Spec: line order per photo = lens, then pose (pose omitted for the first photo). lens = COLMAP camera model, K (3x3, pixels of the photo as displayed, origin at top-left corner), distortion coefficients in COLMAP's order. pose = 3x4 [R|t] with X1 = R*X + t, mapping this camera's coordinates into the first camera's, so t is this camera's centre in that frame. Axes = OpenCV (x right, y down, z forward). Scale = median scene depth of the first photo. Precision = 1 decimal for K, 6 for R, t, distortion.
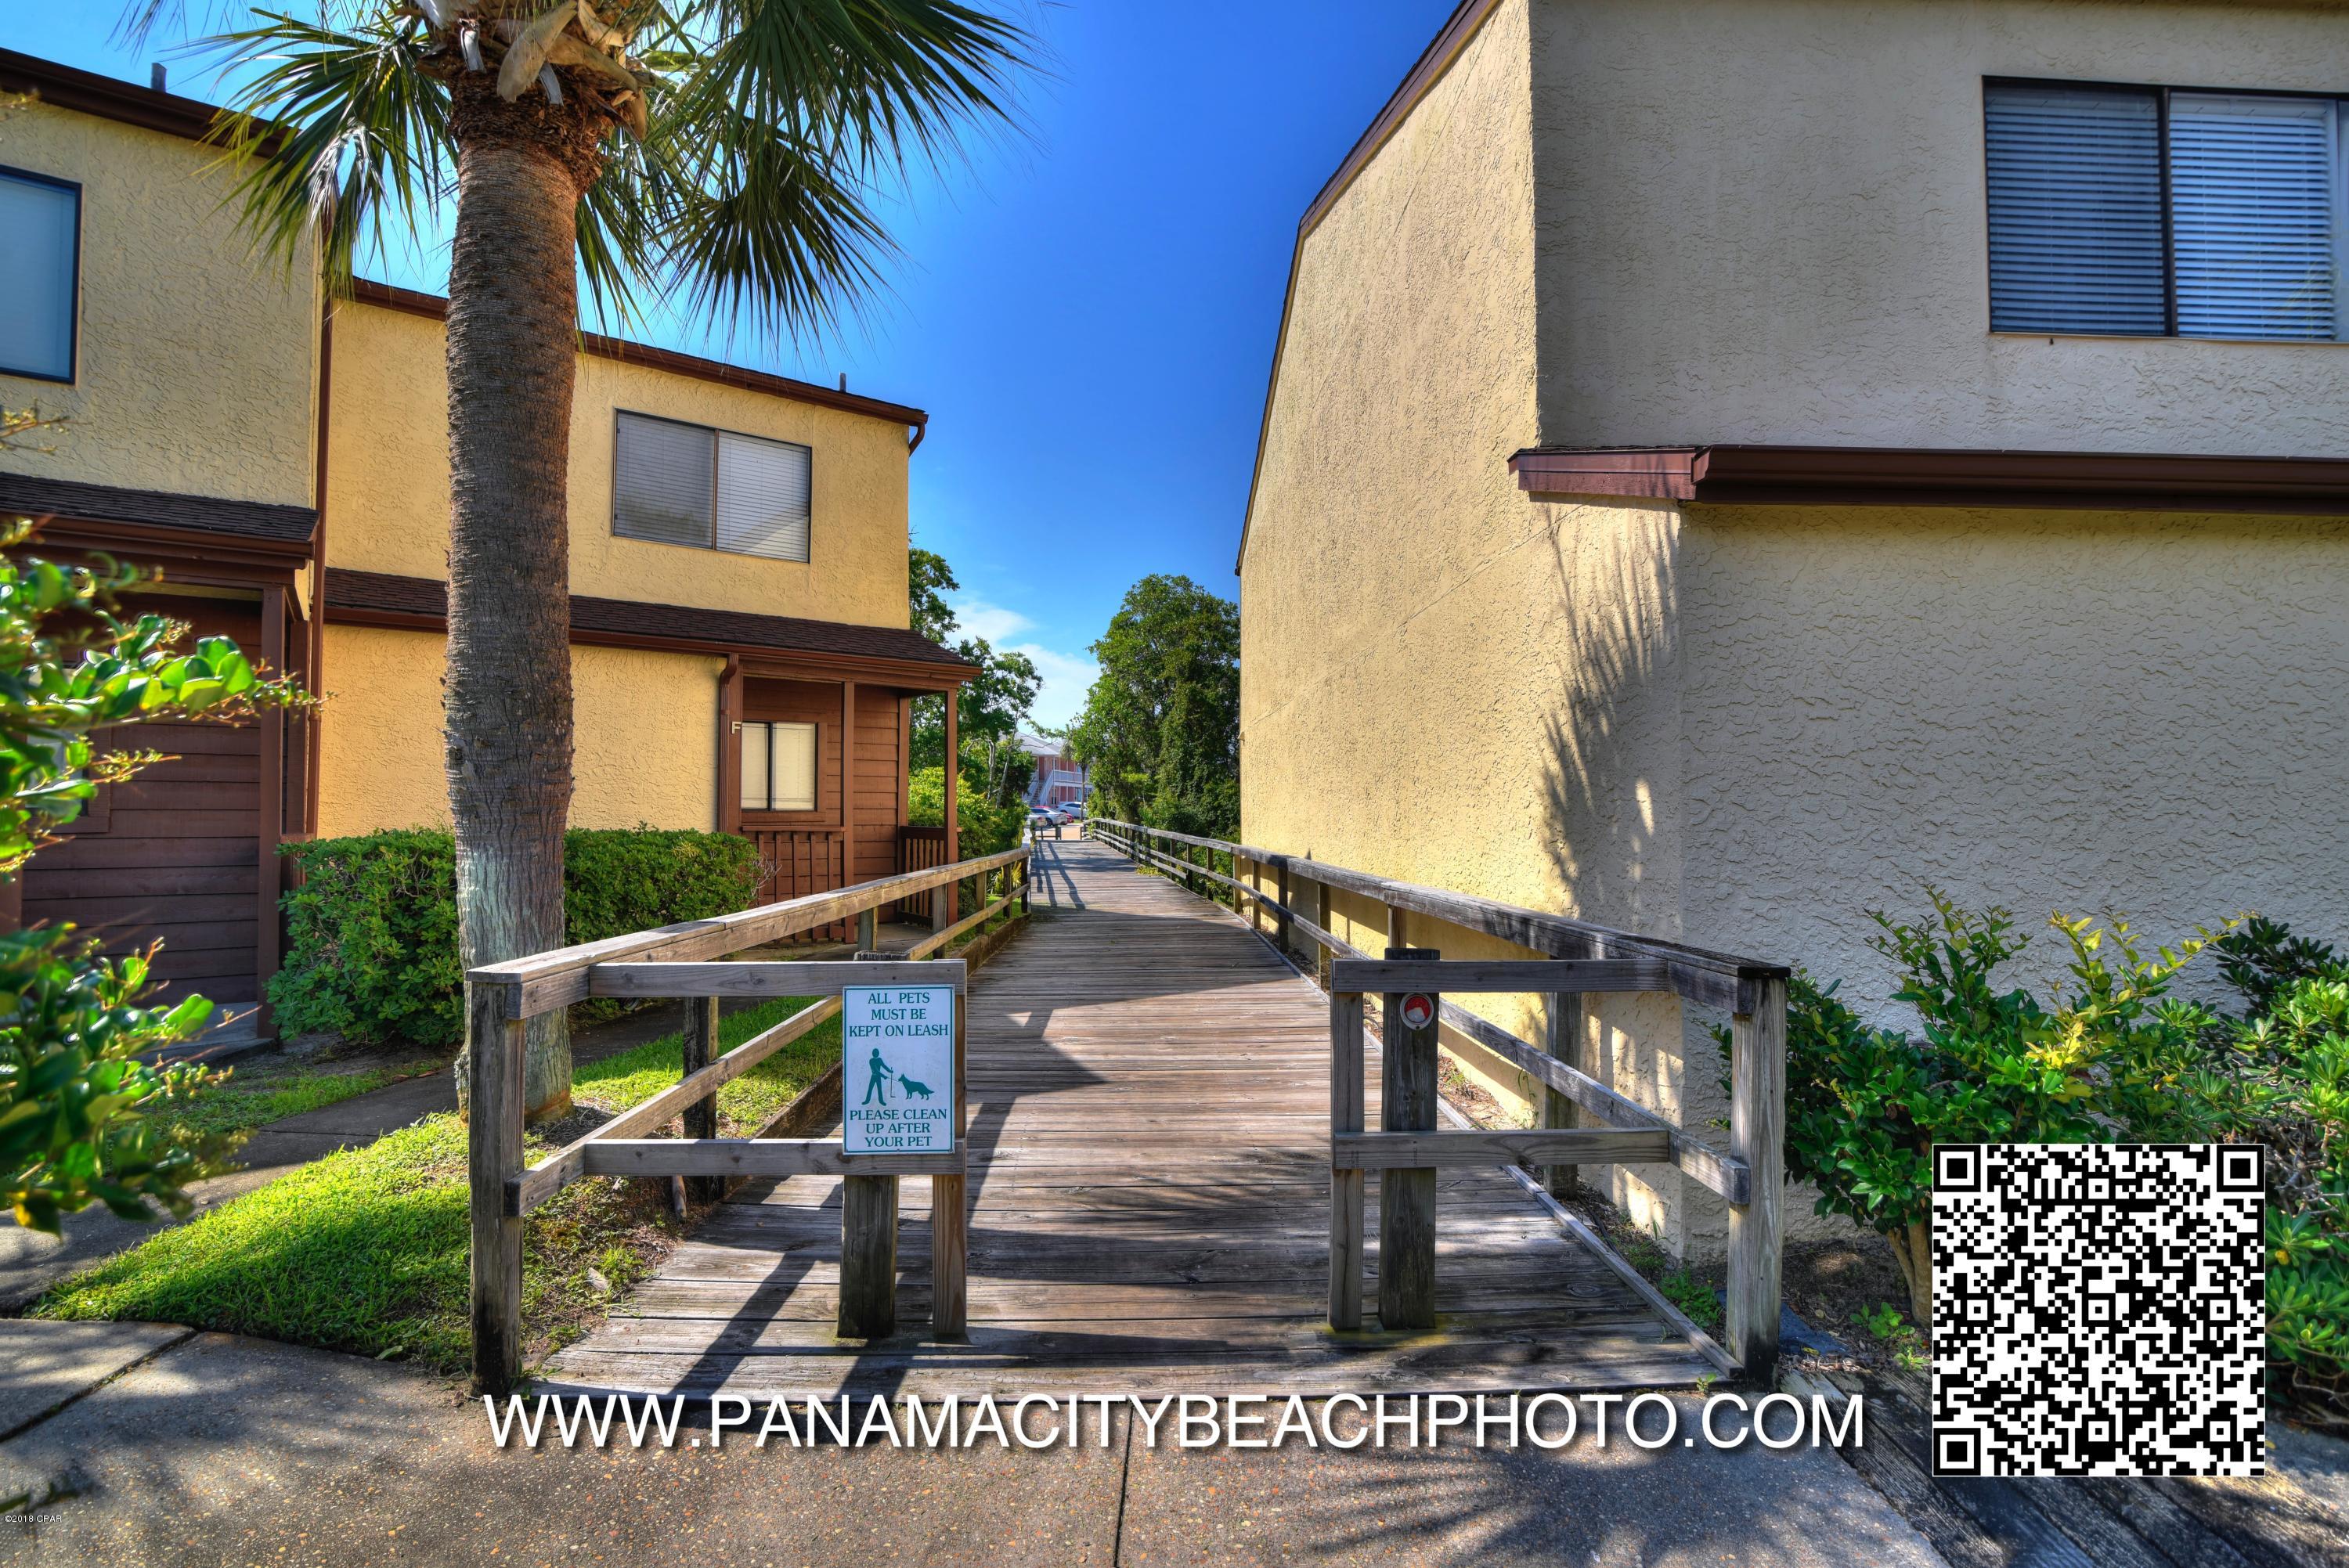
lens RADIAL K [[1087.7, 0, 1169.4], [0, 1087.7, 780.9], [0, 0, 1]] dist [-0.018010, -0.000761]
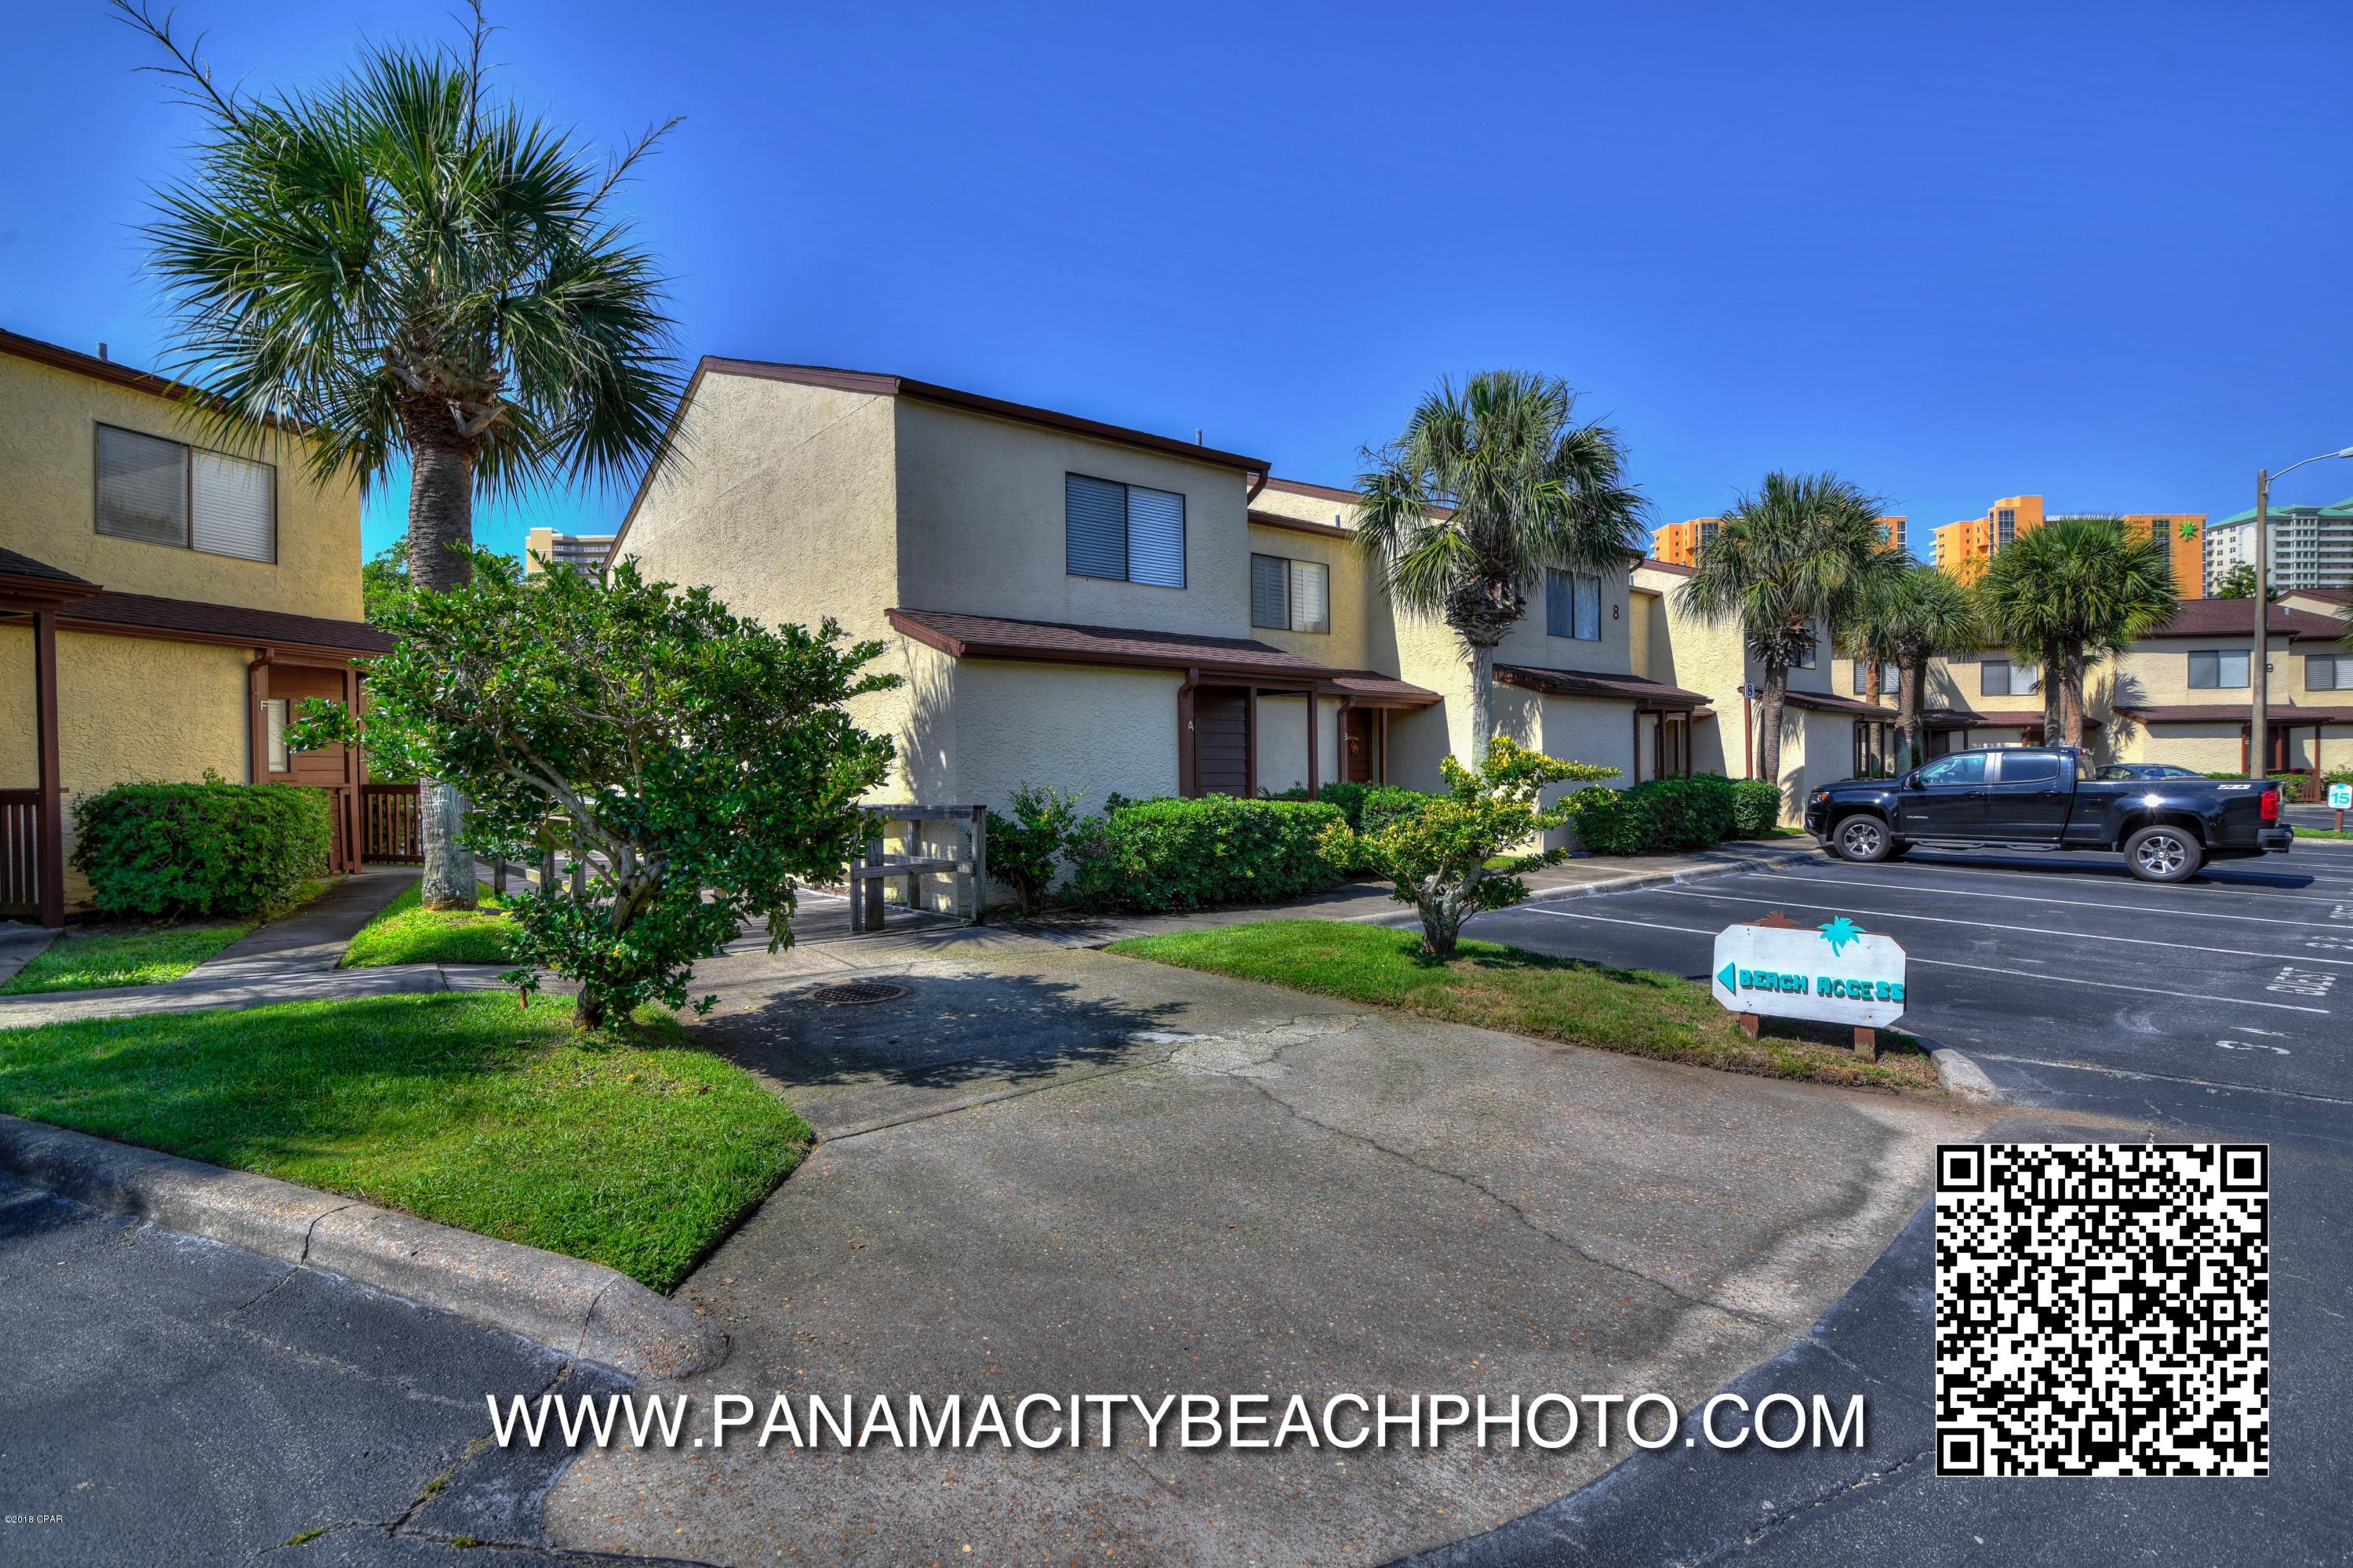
lens RADIAL K [[1089.7, 0, 1171.4], [0, 1089.7, 780.9], [0, 0, 1]] dist [-0.018010, -0.000761]
pose [[0.793395, -0.012281, 0.608584, -0.614341], [-0.004067, 0.999667, 0.025476, 0.003839], [-0.608694, -0.022688, 0.793081, -1.212879]]
